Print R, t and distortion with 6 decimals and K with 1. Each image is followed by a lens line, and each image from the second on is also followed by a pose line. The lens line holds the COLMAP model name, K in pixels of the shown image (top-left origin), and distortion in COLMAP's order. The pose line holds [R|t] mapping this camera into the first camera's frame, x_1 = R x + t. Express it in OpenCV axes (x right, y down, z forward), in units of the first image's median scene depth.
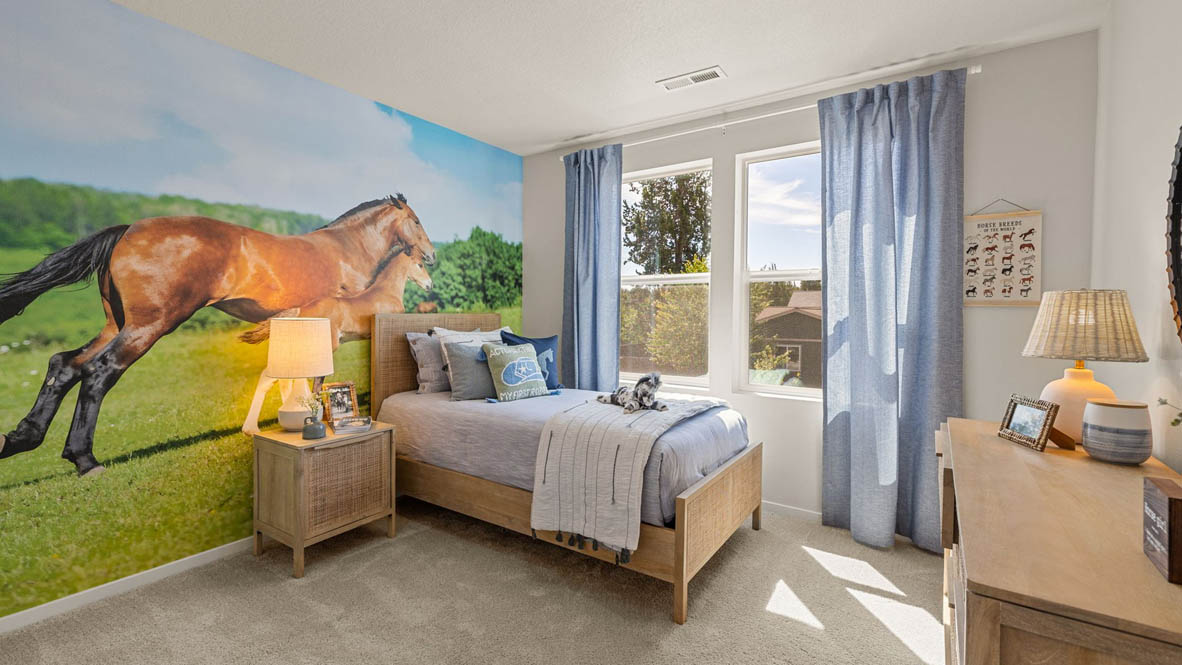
lens RADIAL K [[521.2, 0, 585.0], [0, 521.2, 324.2], [0, 0, 1]] dist [0.001092, 0.000262]
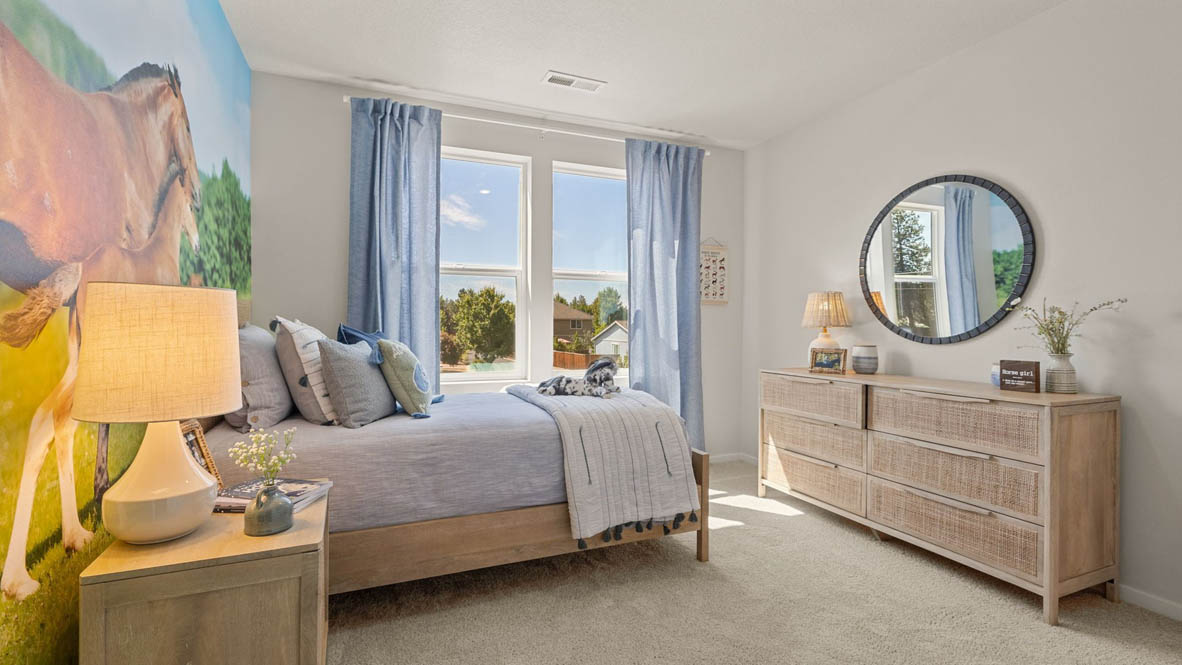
lens RADIAL K [[505.9, 0, 591.0], [0, 505.9, 332.5], [0, 0, 1]] dist [-0.013376, -0.000065]
pose [[0.539348, -0.018753, 0.841874, -0.672993], [0.018129, 0.999779, 0.010656, 0.028912], [-0.841888, 0.009515, 0.539569, 0.438424]]
